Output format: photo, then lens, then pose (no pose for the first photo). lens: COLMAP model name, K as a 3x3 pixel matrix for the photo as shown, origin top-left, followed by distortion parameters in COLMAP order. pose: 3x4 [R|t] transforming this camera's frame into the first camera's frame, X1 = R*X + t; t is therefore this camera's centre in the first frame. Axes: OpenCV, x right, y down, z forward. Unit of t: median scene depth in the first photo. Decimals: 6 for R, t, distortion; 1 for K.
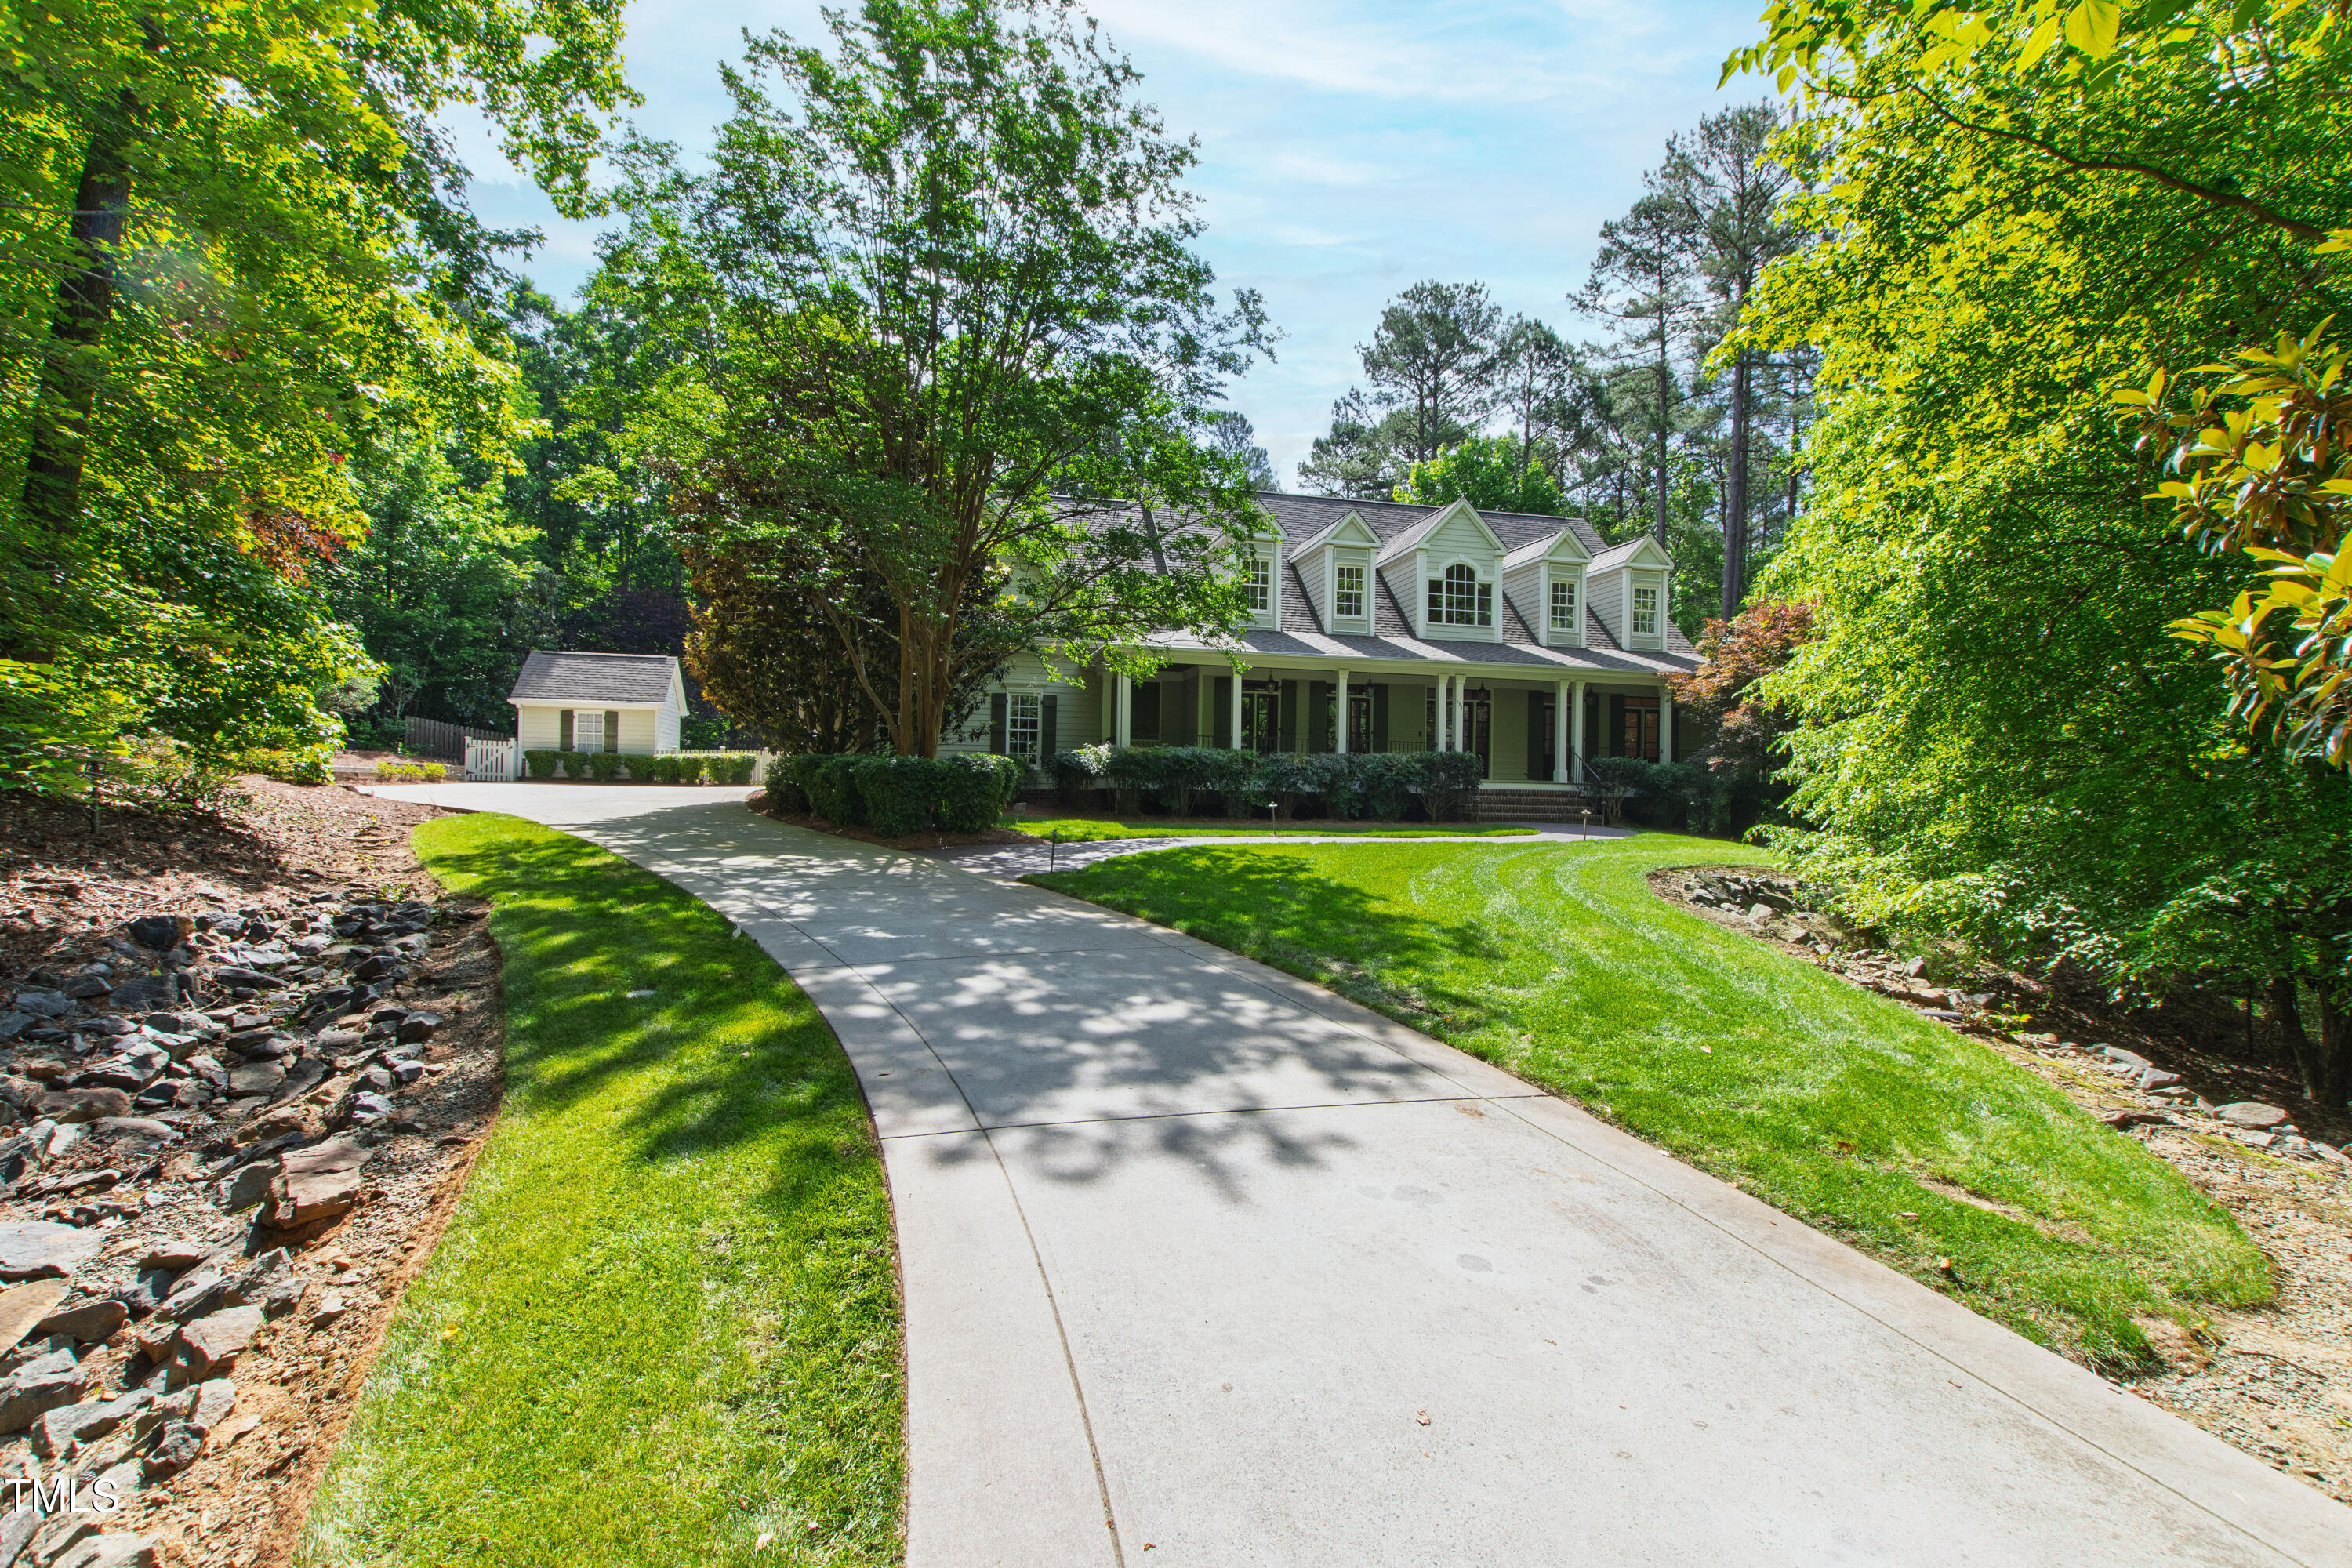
lens RADIAL K [[1017.2, 0, 1186.6], [0, 1017.2, 772.7], [0, 0, 1]] dist [0.000619, -0.000776]
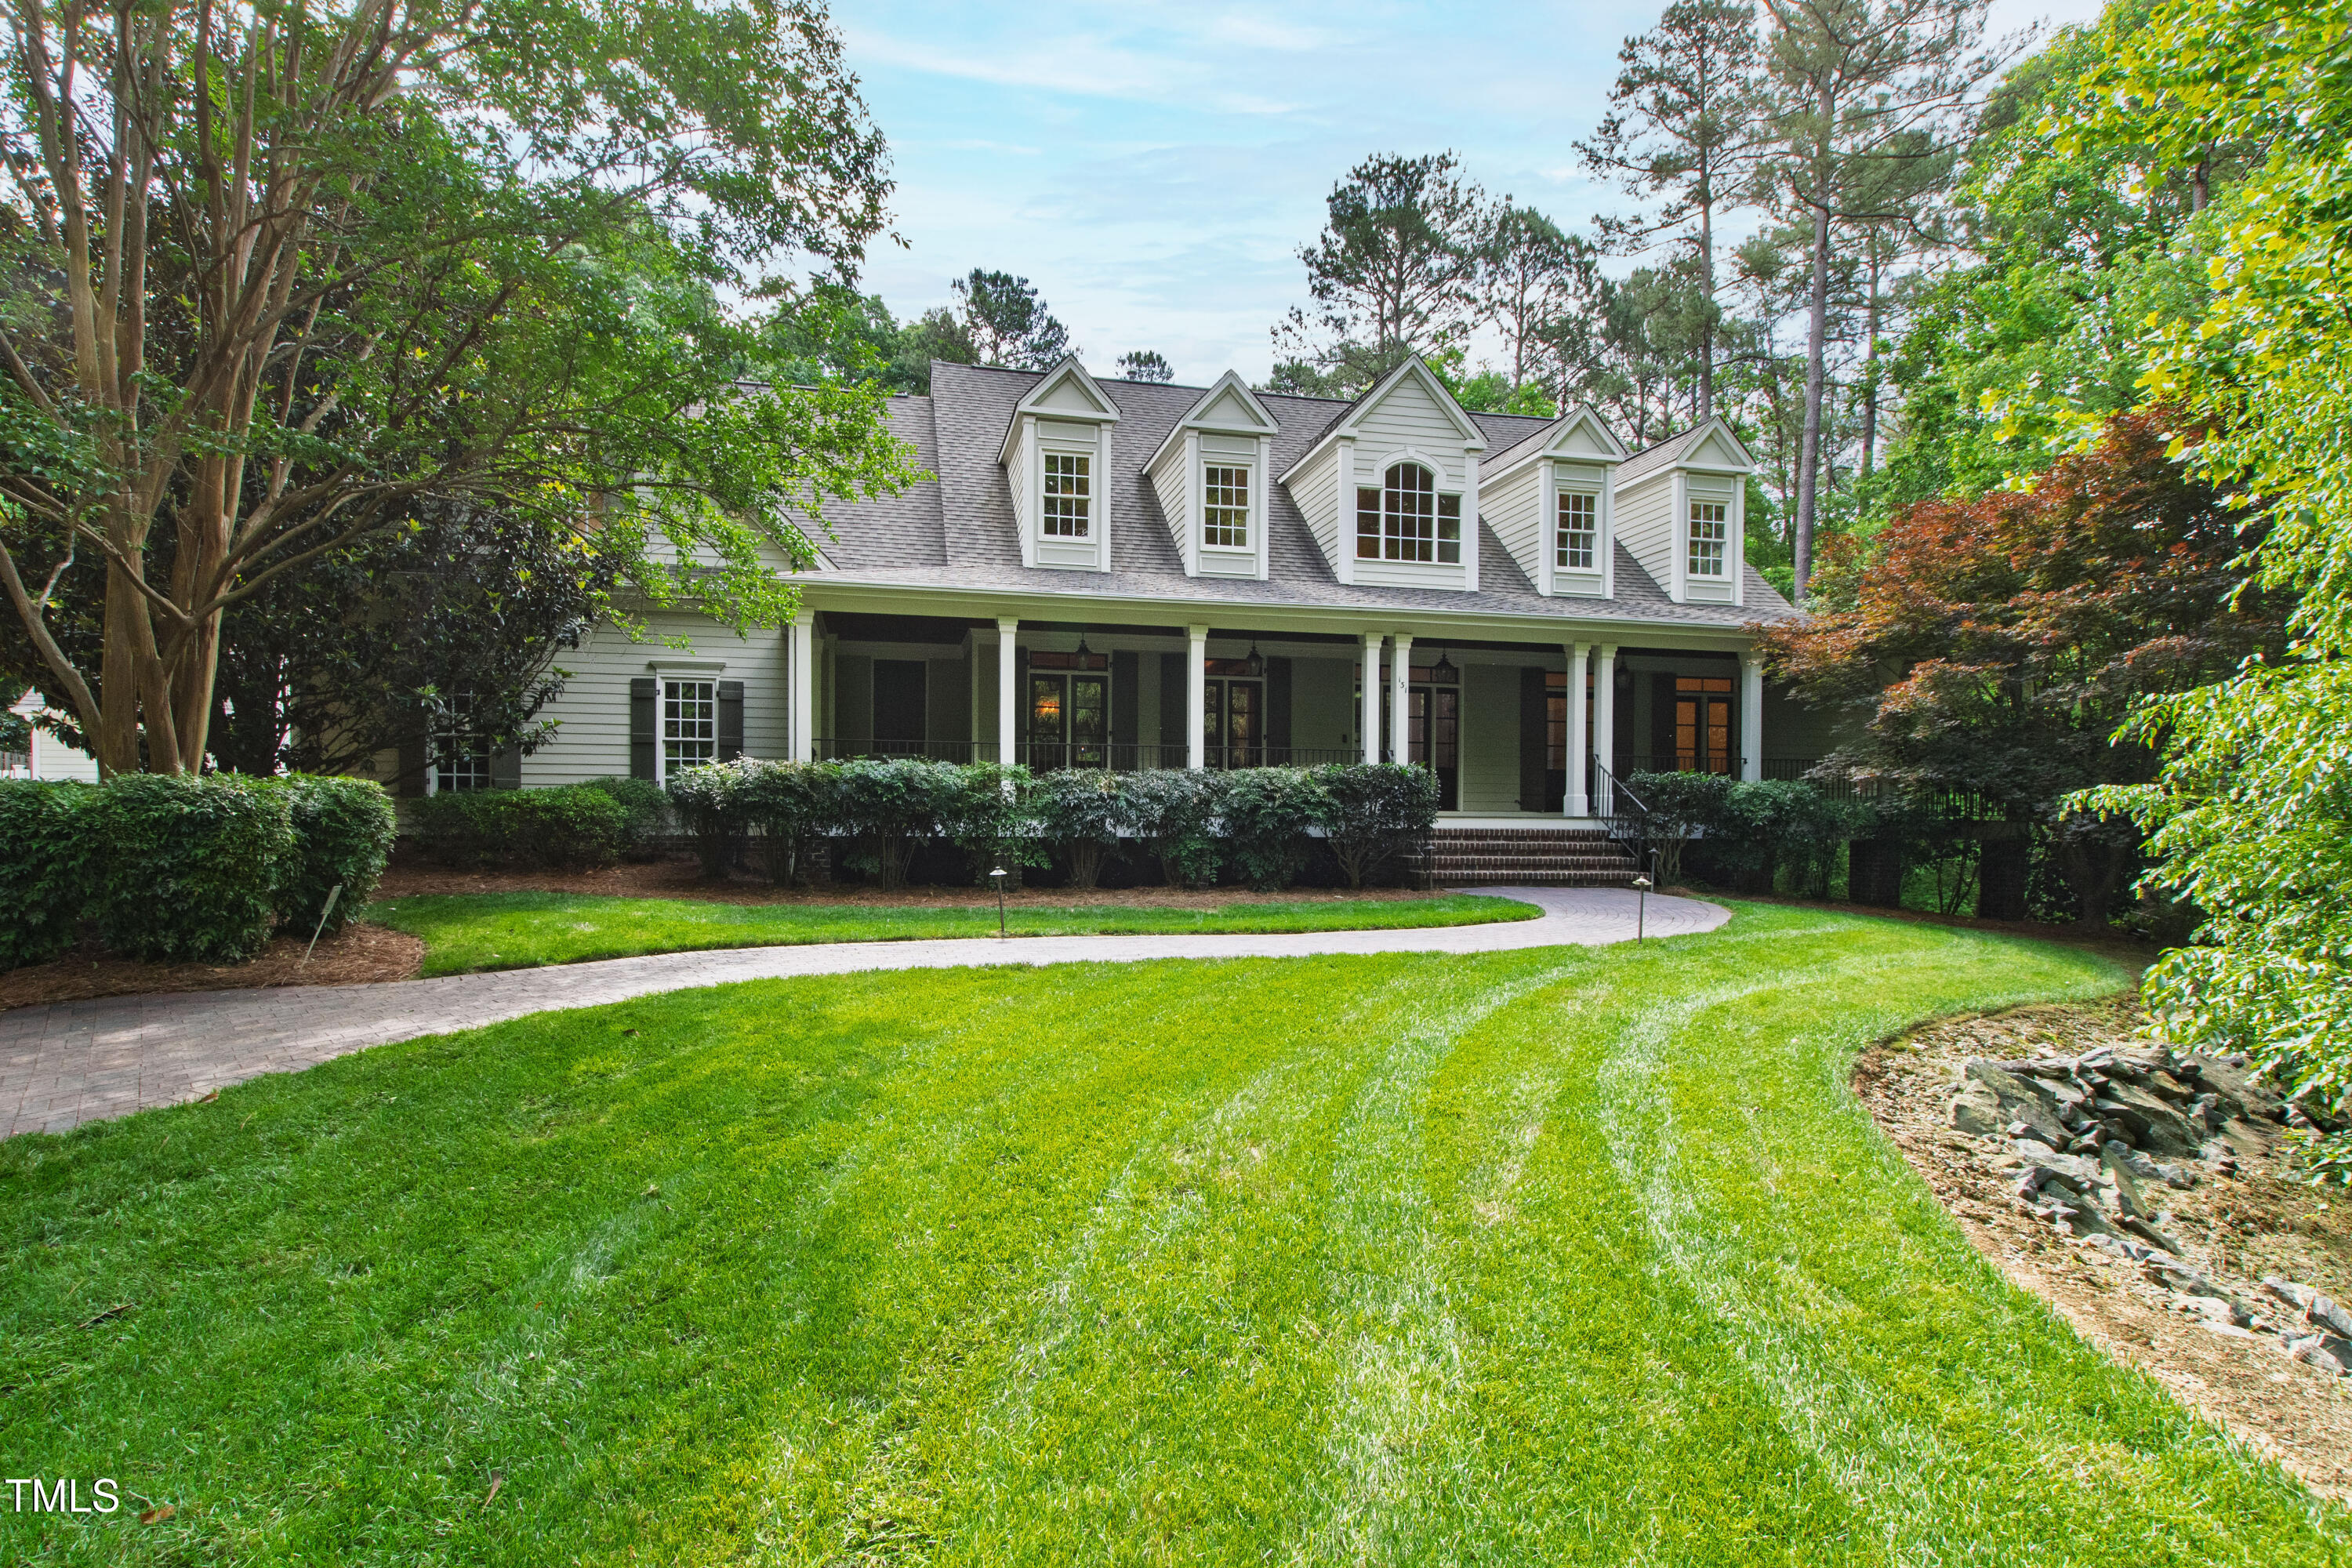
lens RADIAL K [[1075.2, 0, 1140.2], [0, 1075.2, 820.8], [0, 0, 1]] dist [0.000447, -0.000274]
pose [[0.999773, -0.010624, -0.018488, 0.115634], [0.010922, 0.999811, 0.016093, -0.000187], [0.018314, -0.016291, 0.999700, 0.340540]]
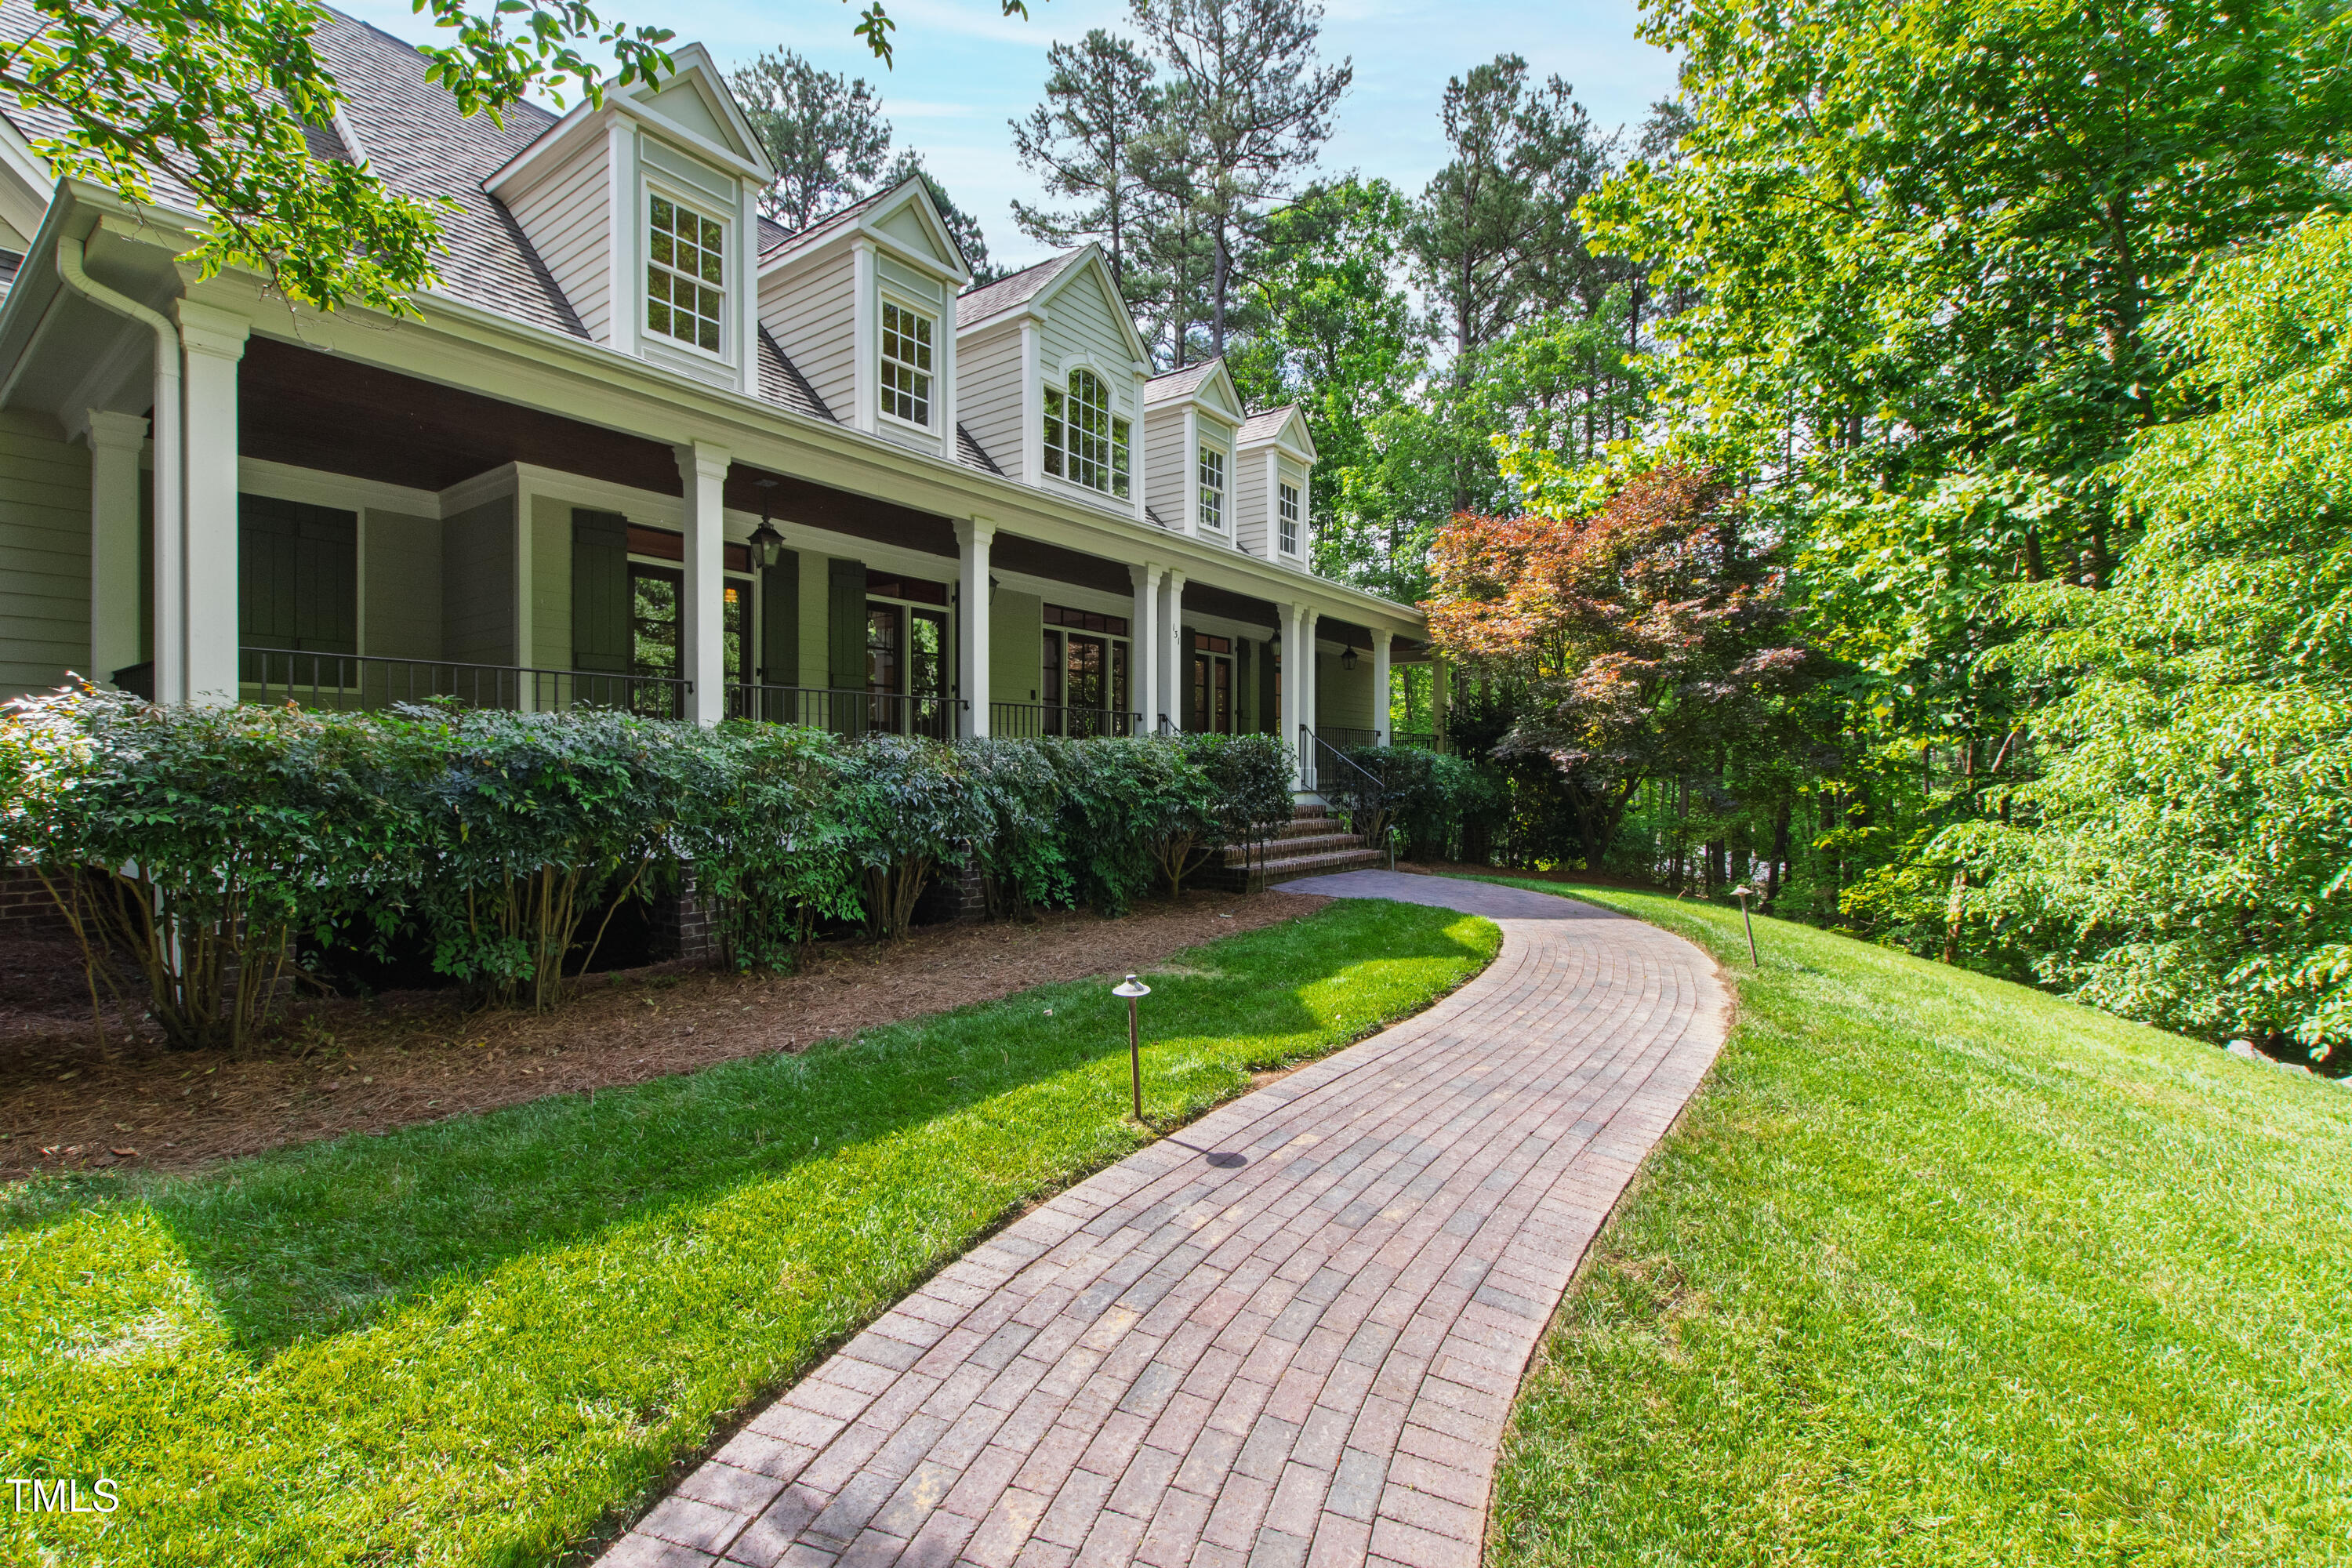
lens RADIAL K [[1013.0, 0, 1179.7], [0, 1013.0, 776.4], [0, 0, 1]] dist [-0.035177, 0.000398]
pose [[0.746906, -0.022597, 0.664546, -0.036834], [0.012638, 0.999724, 0.019791, -0.010544], [-0.664810, -0.006384, 0.746985, 0.588880]]
